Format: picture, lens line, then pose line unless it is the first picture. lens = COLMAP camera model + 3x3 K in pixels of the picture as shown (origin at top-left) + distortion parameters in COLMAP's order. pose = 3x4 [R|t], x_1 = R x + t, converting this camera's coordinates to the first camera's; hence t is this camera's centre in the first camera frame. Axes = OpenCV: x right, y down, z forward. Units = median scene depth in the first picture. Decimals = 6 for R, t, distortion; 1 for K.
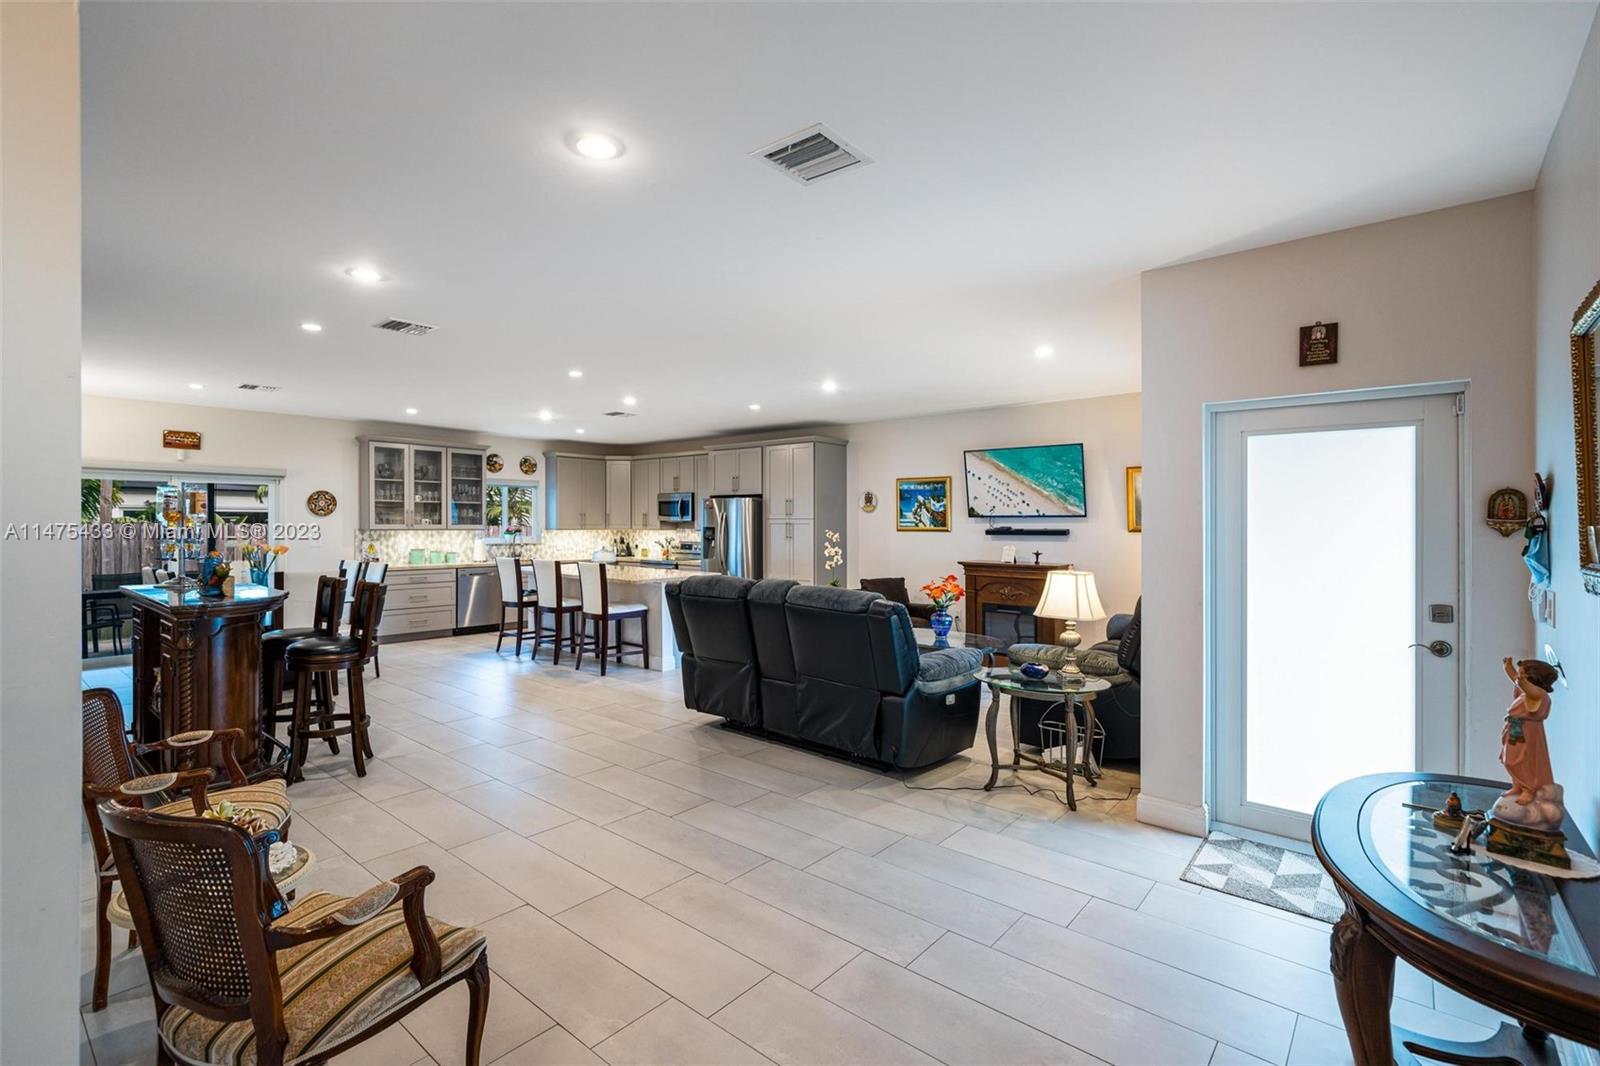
lens RADIAL K [[754.4, 0, 810.5], [0, 754.4, 533.7], [0, 0, 1]] dist [0.012145, -0.000024]
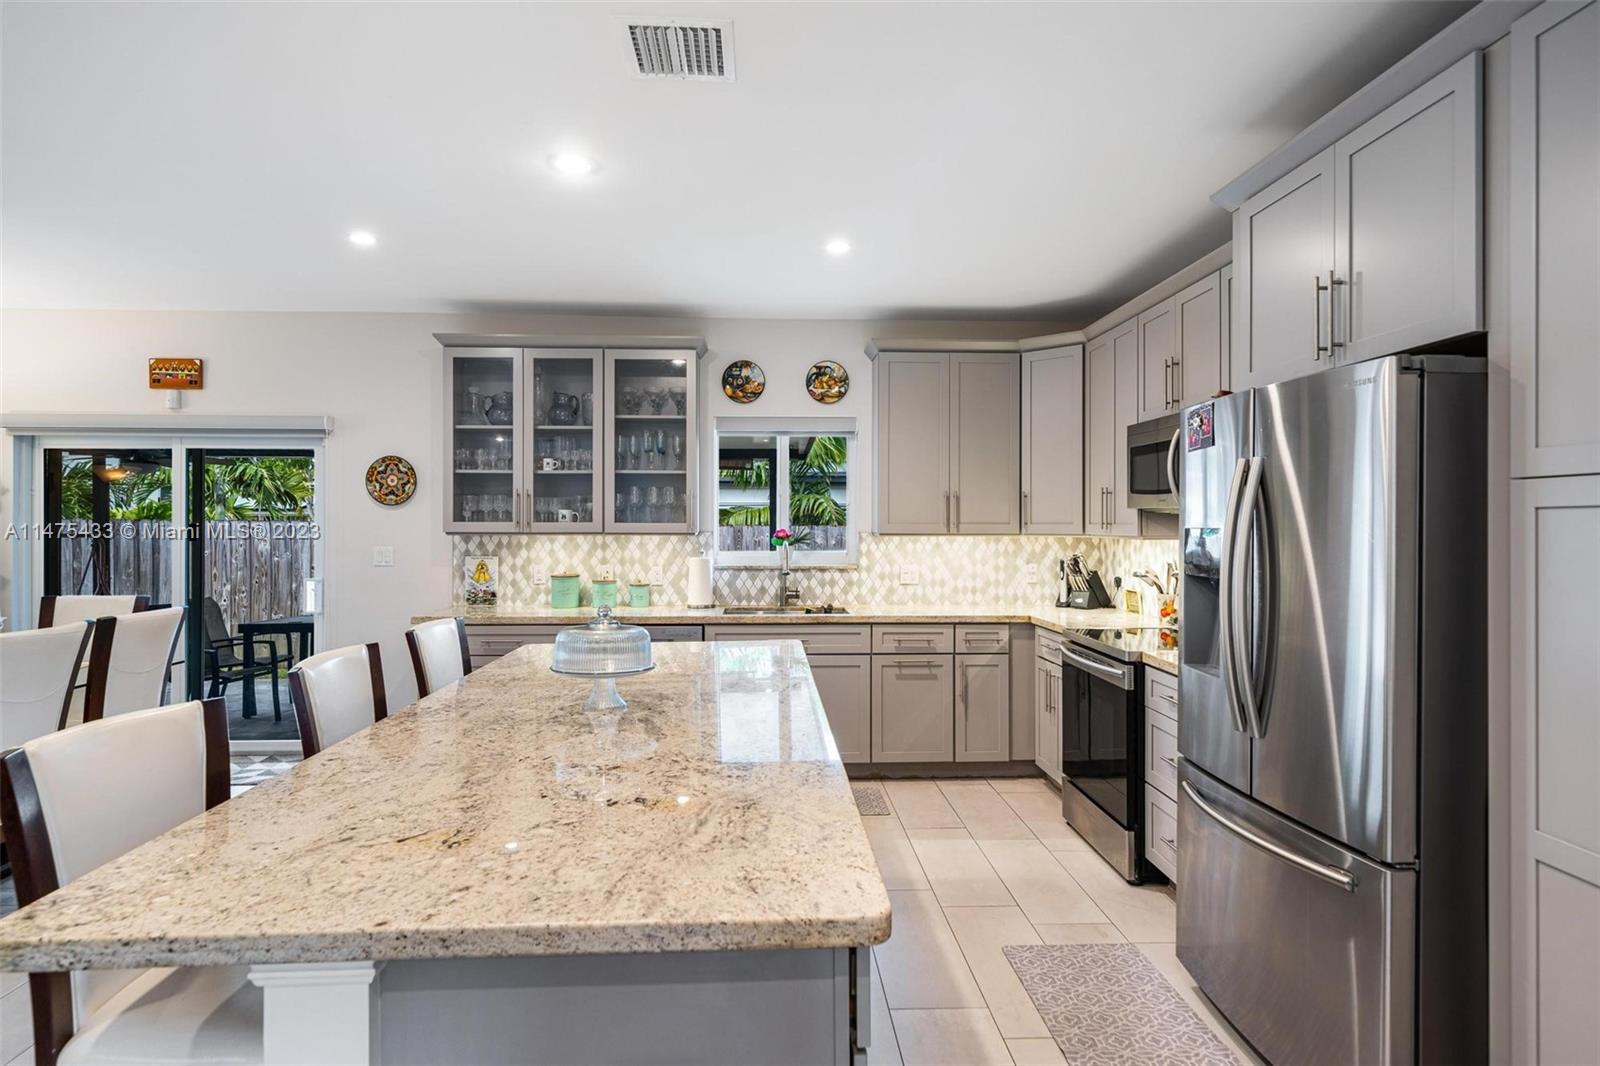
lens RADIAL K [[897.0, 0, 788.0], [0, 897.0, 516.3], [0, 0, 1]] dist [0.008103, 0.003287]
pose [[0.670982, -0.008579, -0.741424, -0.020634], [-0.008142, 0.999788, -0.018937, -0.006795], [0.741429, 0.018743, 0.670770, 0.772084]]
